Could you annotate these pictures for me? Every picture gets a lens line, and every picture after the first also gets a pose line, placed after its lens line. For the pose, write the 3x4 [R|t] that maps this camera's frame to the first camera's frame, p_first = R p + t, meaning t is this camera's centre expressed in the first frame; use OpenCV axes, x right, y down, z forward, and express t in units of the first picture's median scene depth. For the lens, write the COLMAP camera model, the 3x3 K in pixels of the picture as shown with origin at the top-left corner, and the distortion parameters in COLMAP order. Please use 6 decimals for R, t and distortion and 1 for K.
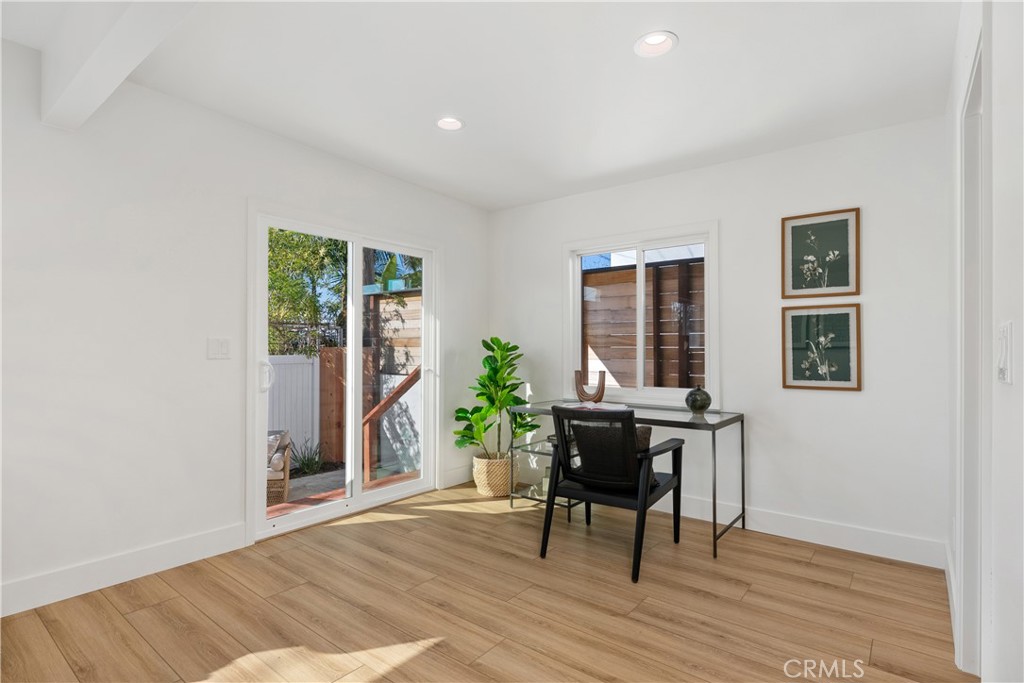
lens RADIAL K [[503.9, 0, 514.0], [0, 503.9, 346.9], [0, 0, 1]] dist [-0.002459, 0.000319]
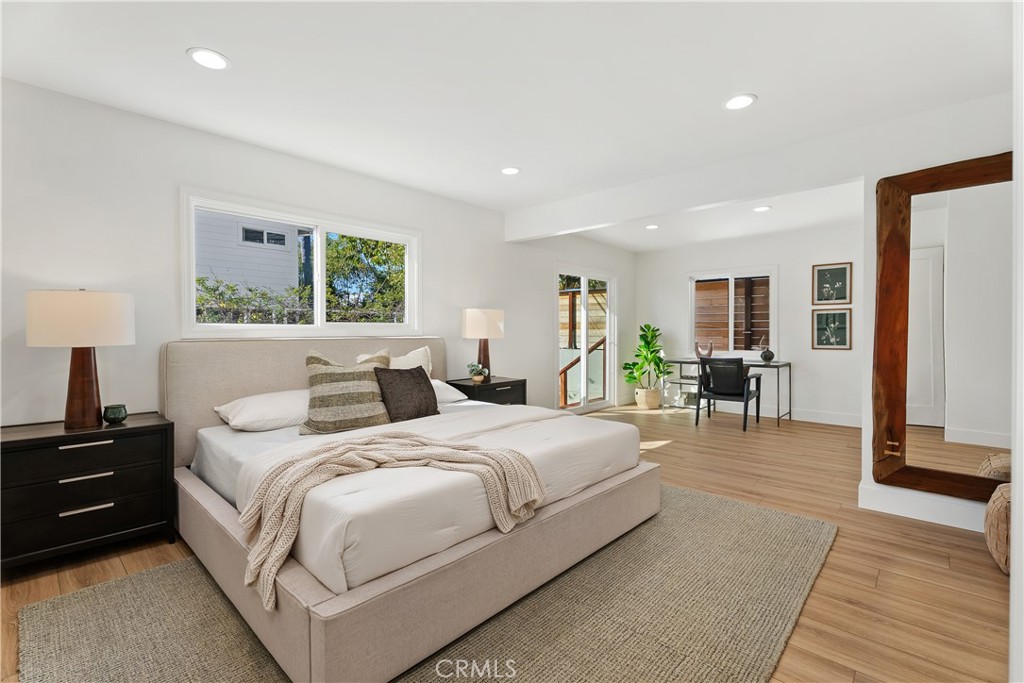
lens RADIAL K [[452.1, 0, 512.0], [0, 452.1, 341.5], [0, 0, 1]] dist [-0.000916, 0.000201]
pose [[0.996088, -0.006493, -0.088123, -0.511463], [0.009558, 0.999362, 0.034402, -0.024012], [0.087843, -0.035110, 0.995515, -0.922607]]
